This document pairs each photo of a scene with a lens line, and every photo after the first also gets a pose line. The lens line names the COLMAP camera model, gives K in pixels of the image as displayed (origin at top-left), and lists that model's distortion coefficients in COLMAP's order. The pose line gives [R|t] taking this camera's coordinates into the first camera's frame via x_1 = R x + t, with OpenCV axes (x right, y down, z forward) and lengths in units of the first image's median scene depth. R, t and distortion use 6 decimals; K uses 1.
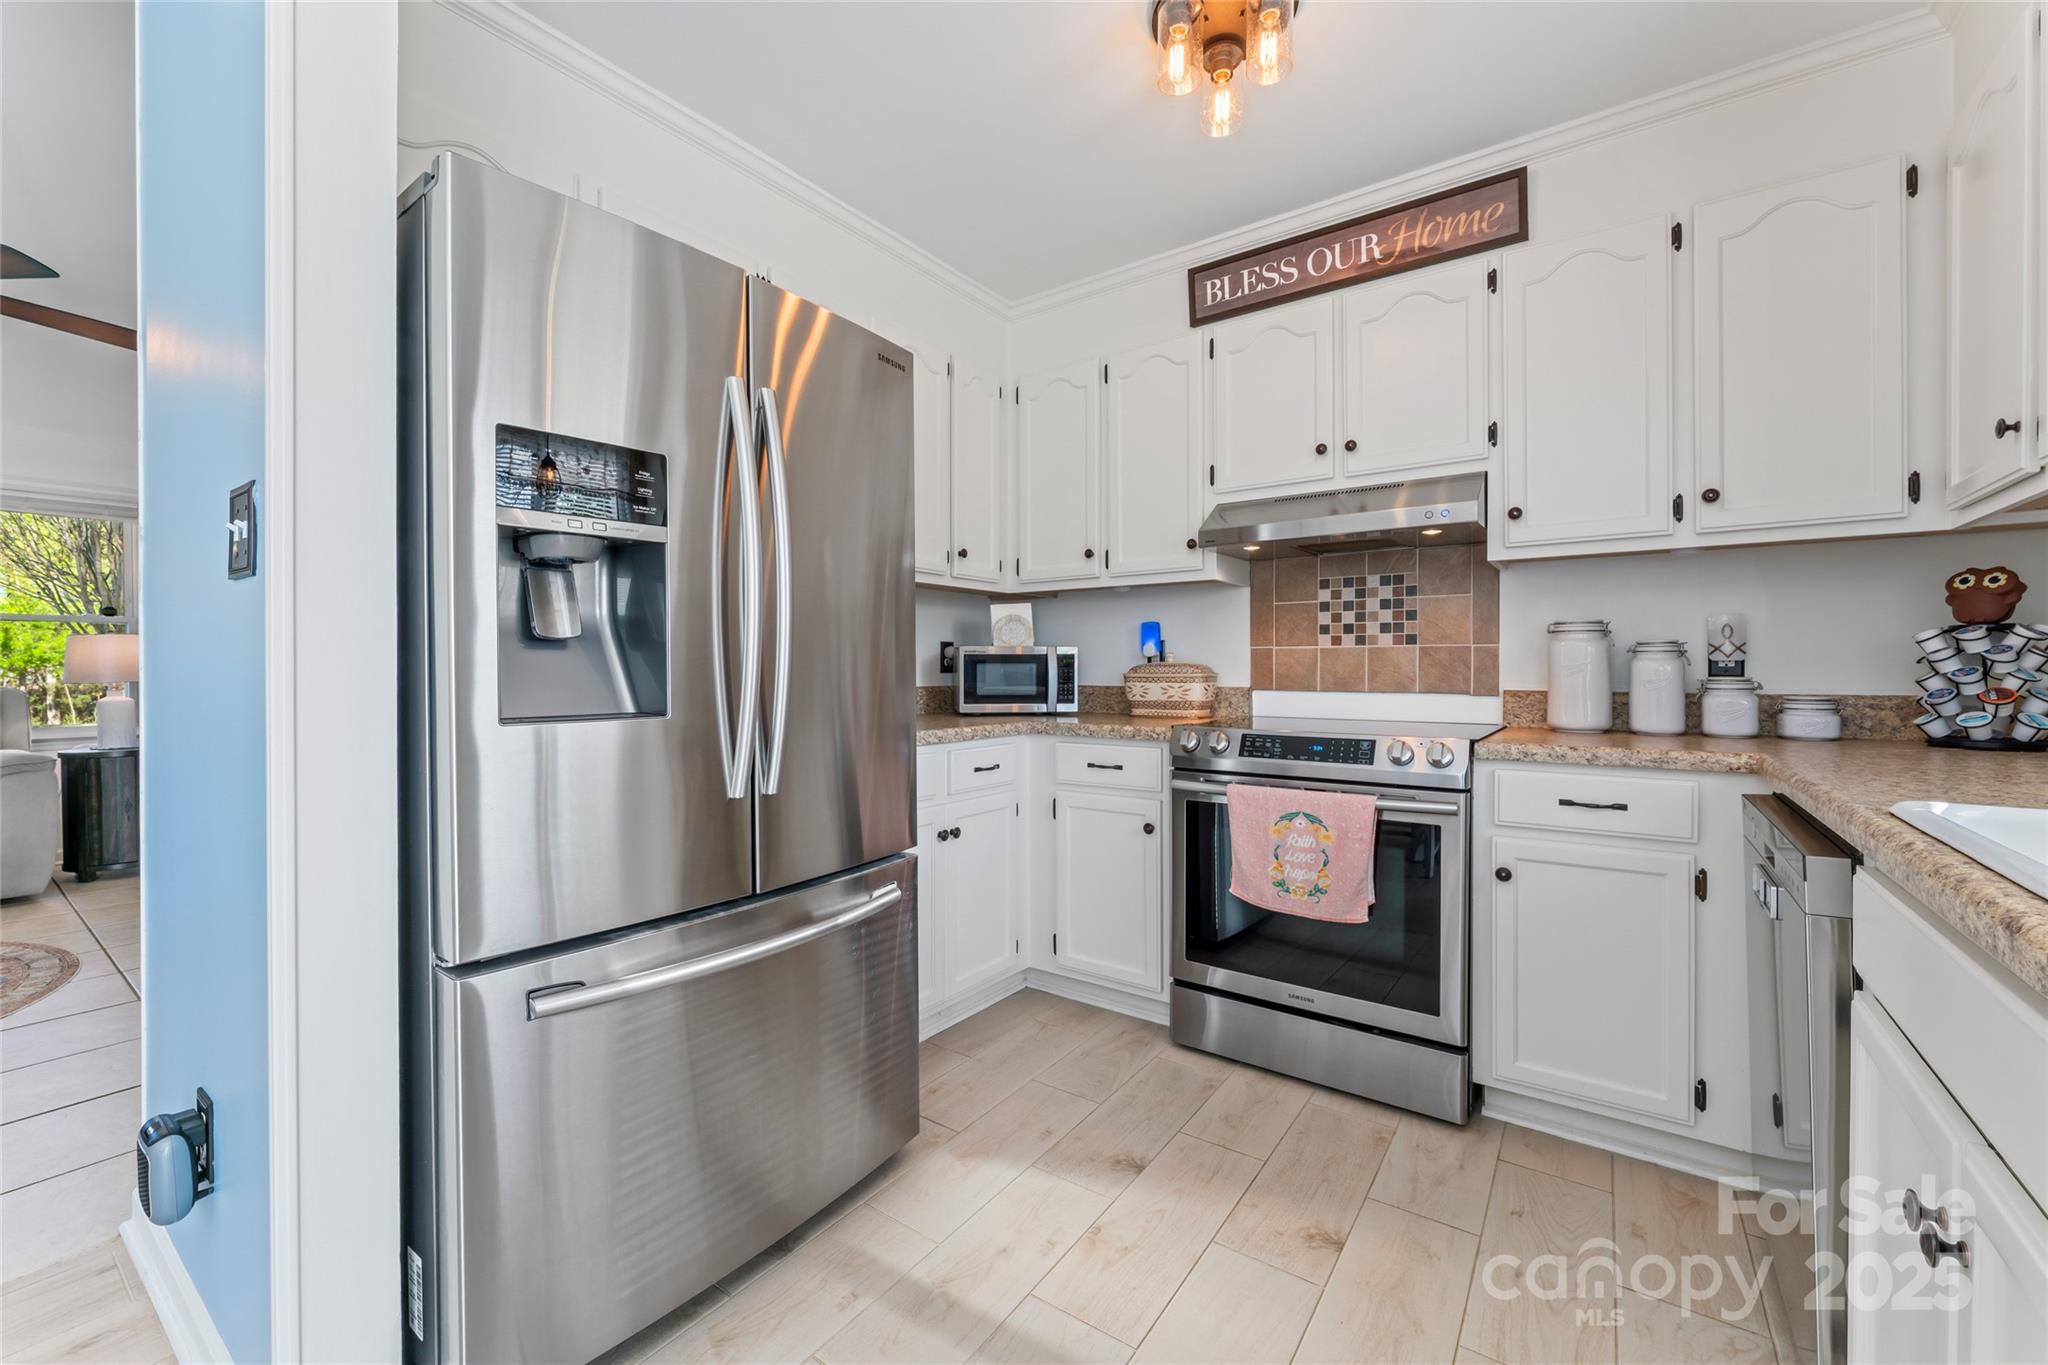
lens RADIAL K [[810.6, 0, 1011.7], [0, 810.6, 674.6], [0, 0, 1]] dist [-0.010788, 0.000557]
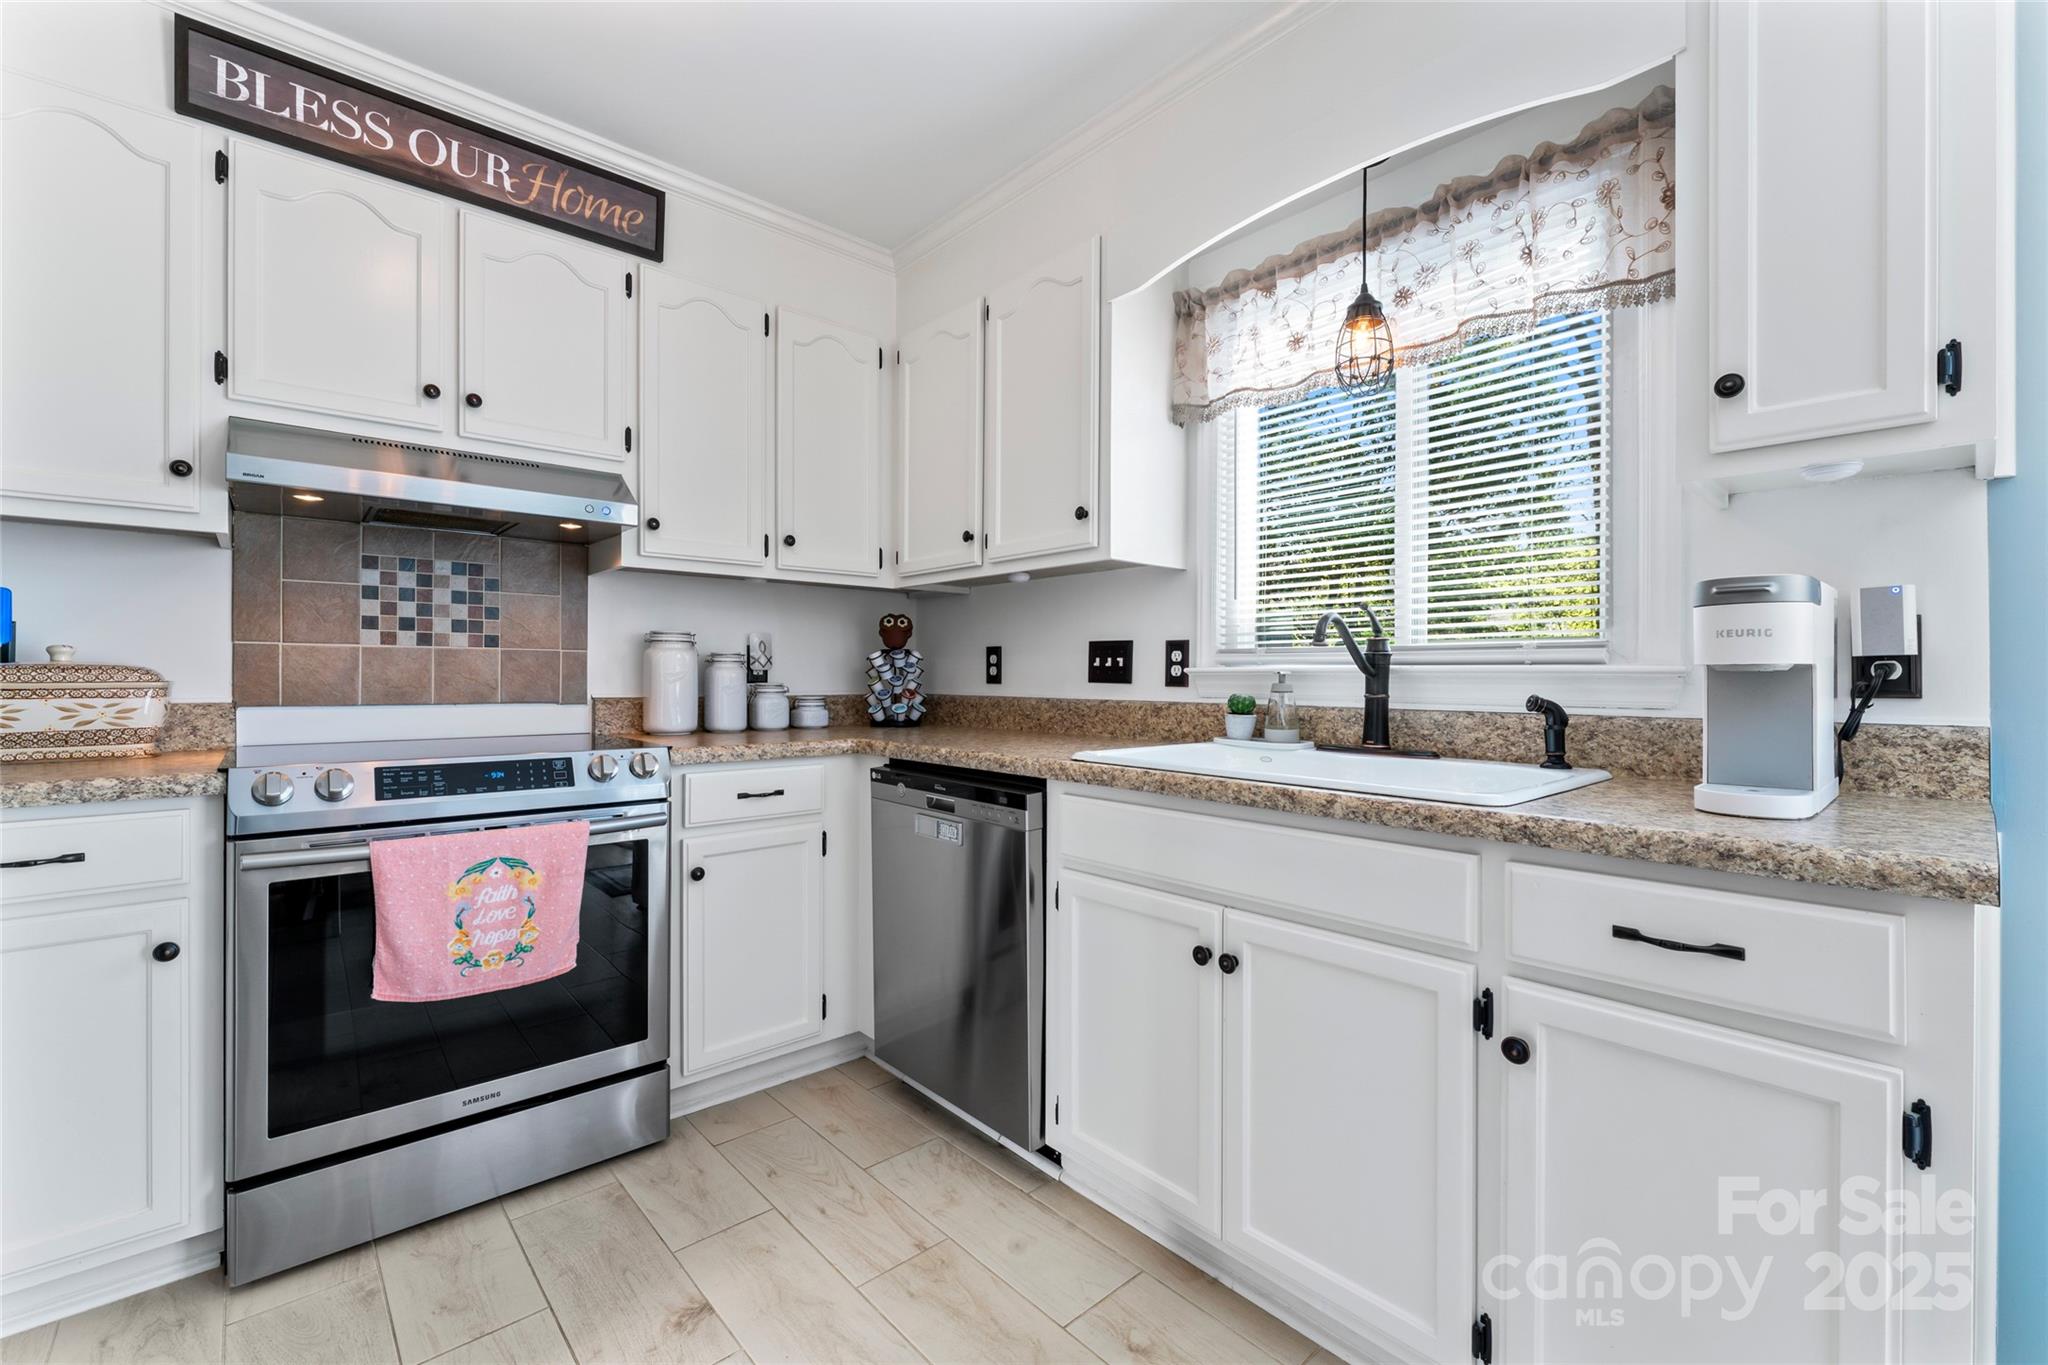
lens RADIAL K [[858.7, 0, 1023.5], [0, 858.7, 675.2], [0, 0, 1]] dist [-0.008054, 0.000629]
pose [[0.211030, 0.003829, 0.977472, -0.327053], [0.004435, 0.999978, -0.004875, -0.000816], [-0.977470, 0.005364, 0.211008, 0.305652]]
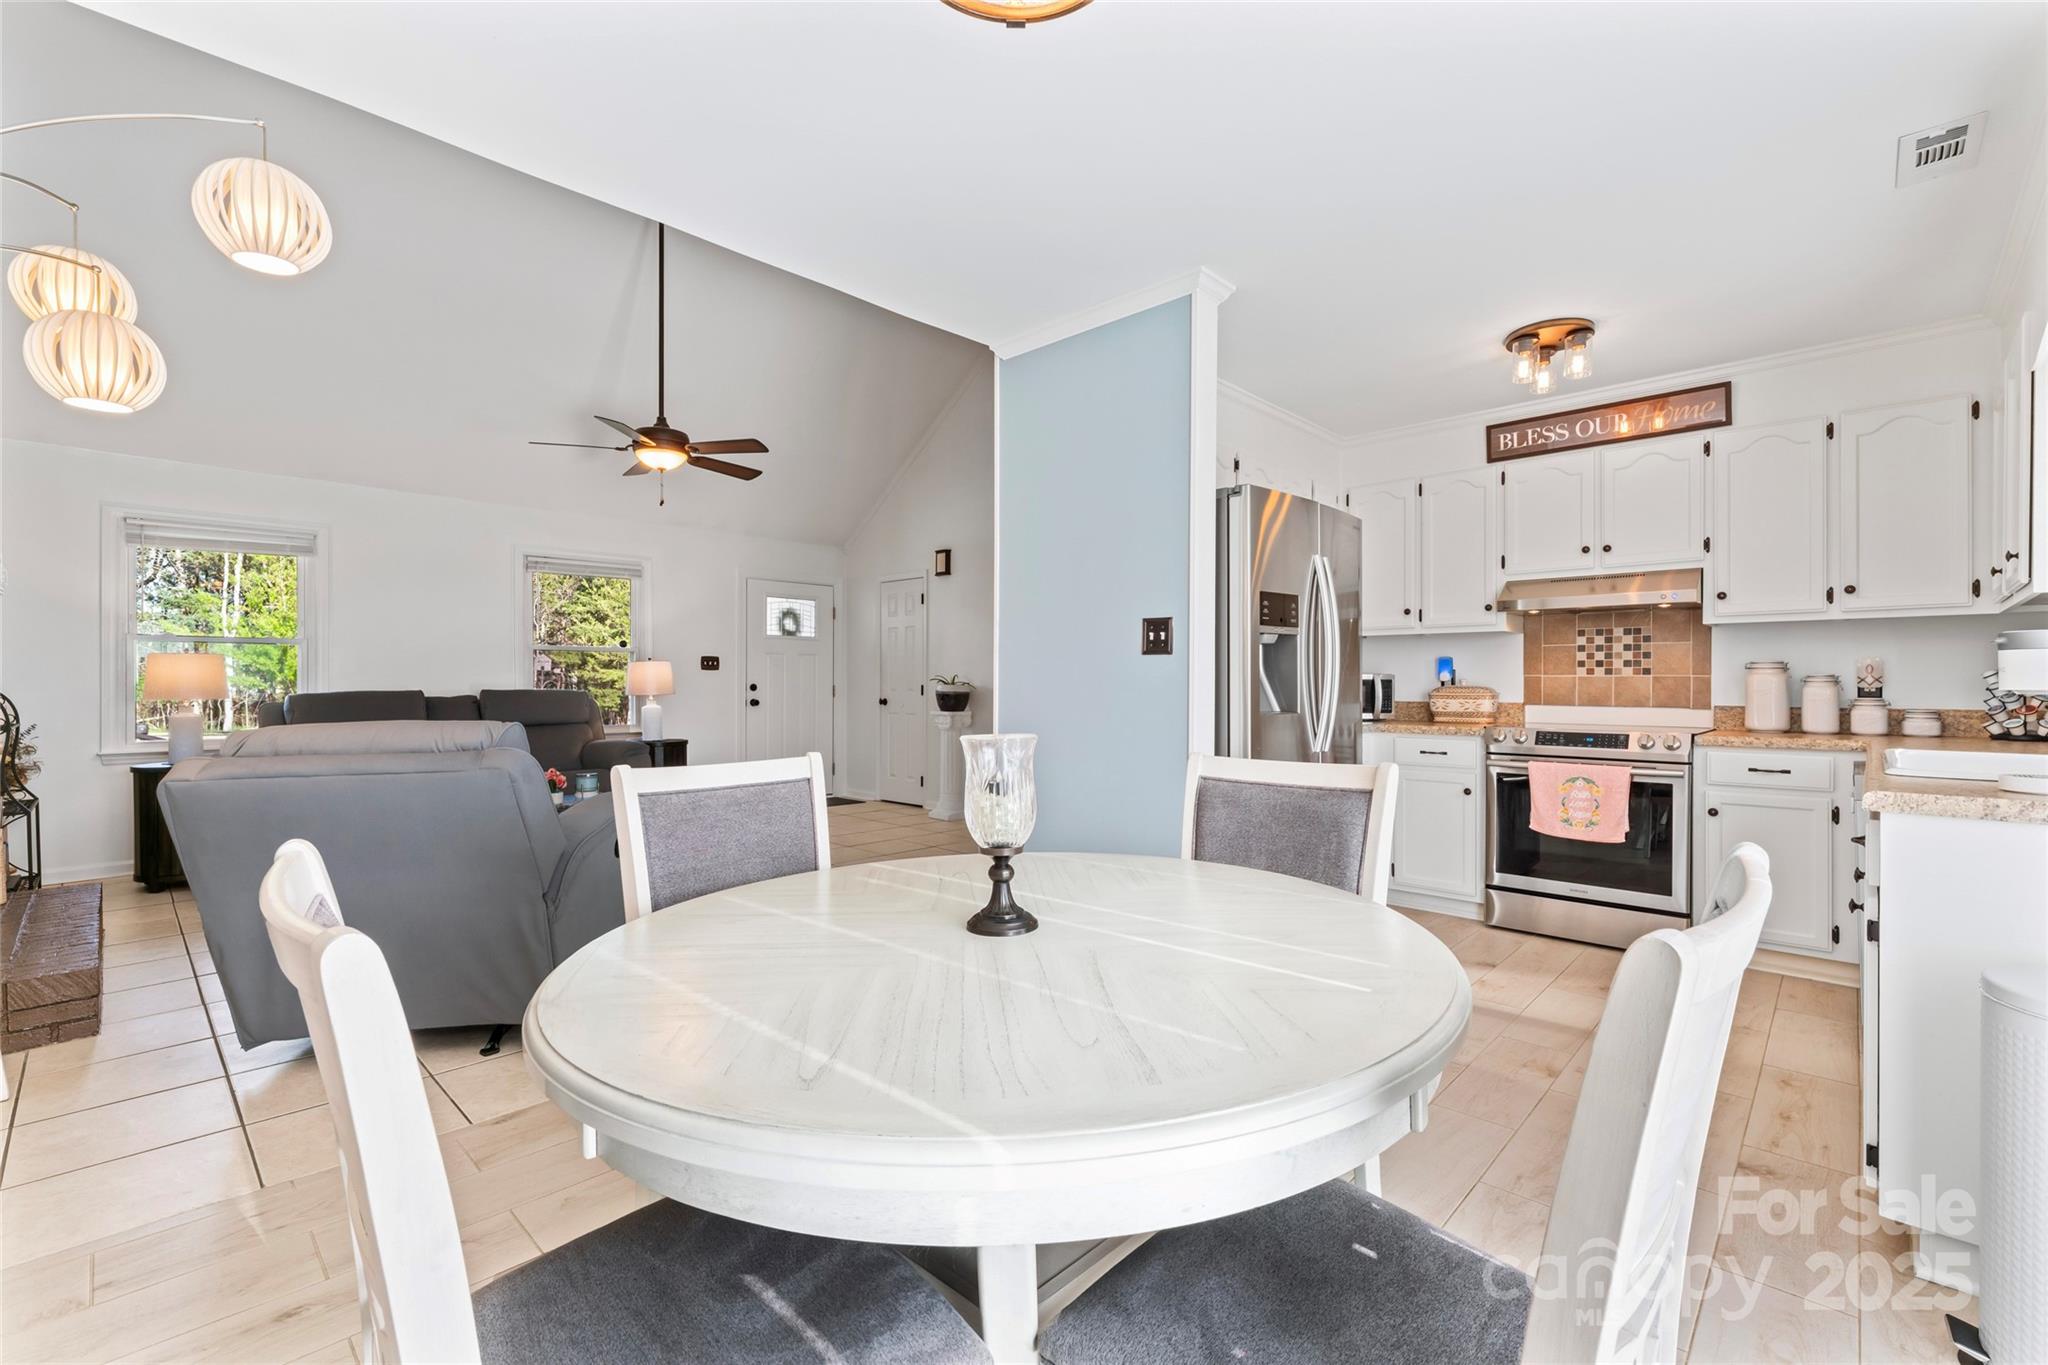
lens RADIAL K [[858.7, 0, 1025.7], [0, 858.7, 687.4], [0, 0, 1]] dist [-0.008054, 0.000629]
pose [[0.990870, 0.005286, -0.134715, -0.510722], [-0.005855, 0.999976, -0.003827, -0.001519], [0.134692, 0.004581, 0.990877, -0.856006]]
